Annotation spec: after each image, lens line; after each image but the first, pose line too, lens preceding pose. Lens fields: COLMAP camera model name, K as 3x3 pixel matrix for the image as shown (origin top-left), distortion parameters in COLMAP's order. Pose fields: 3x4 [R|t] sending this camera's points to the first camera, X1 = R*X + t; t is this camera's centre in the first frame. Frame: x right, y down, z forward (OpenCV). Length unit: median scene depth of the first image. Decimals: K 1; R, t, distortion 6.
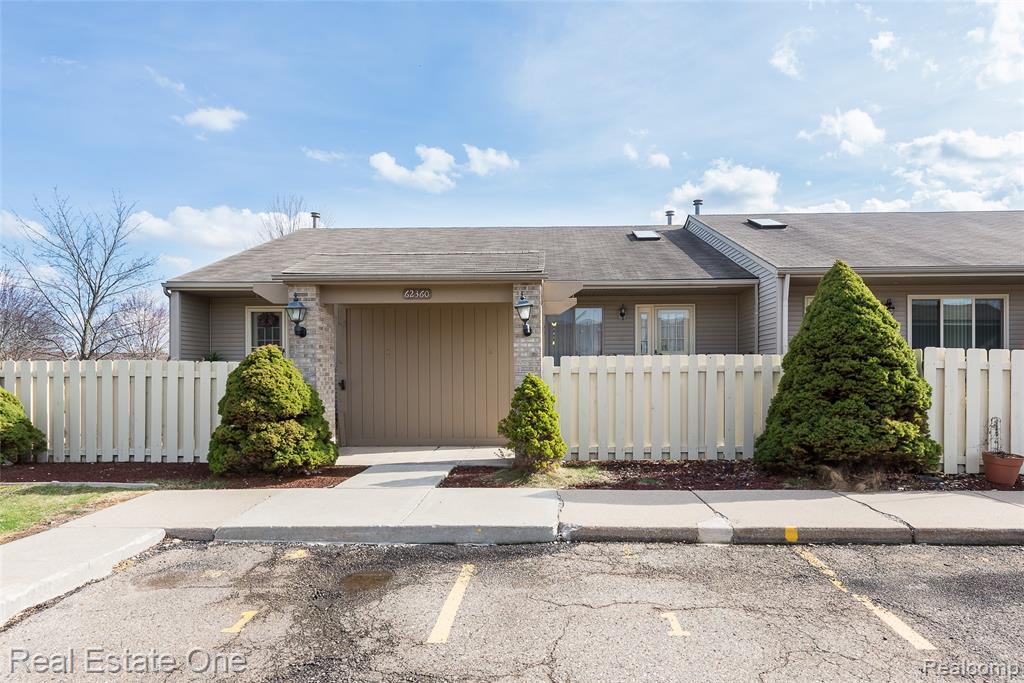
lens RADIAL K [[556.3, 0, 512.4], [0, 556.3, 368.6], [0, 0, 1]] dist [0.004125, -0.000213]
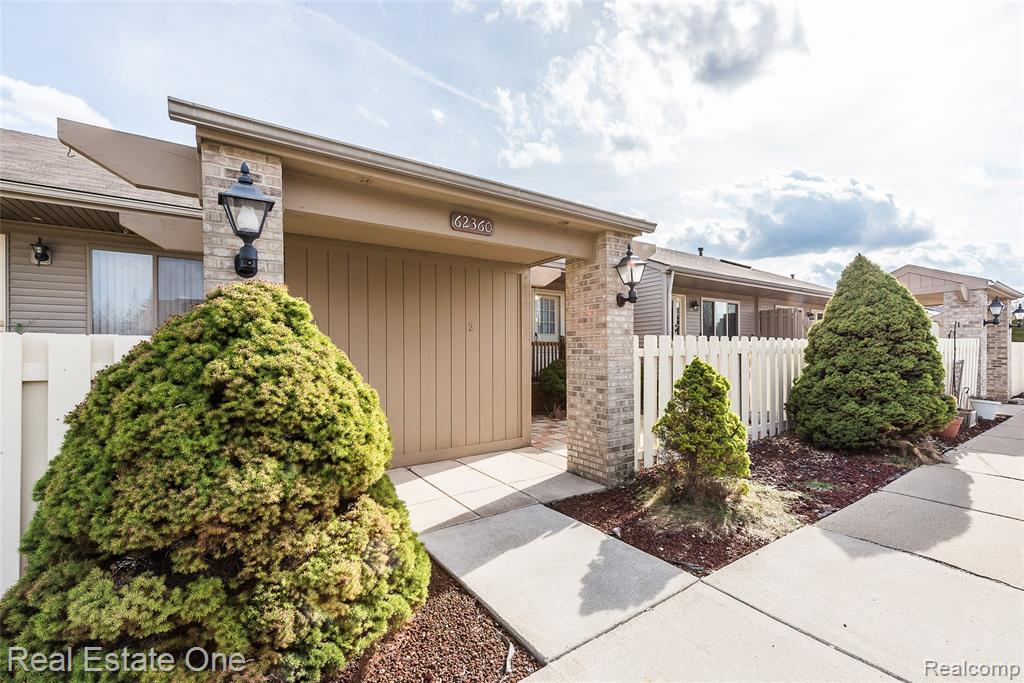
lens RADIAL K [[427.5, 0, 510.9], [0, 427.5, 347.0], [0, 0, 1]] dist [0.001922, 0.000127]
pose [[0.794221, 0.003874, 0.607617, -0.524617], [0.001540, 0.999964, -0.008389, -0.001161], [-0.607627, 0.007598, 0.794186, 0.780637]]
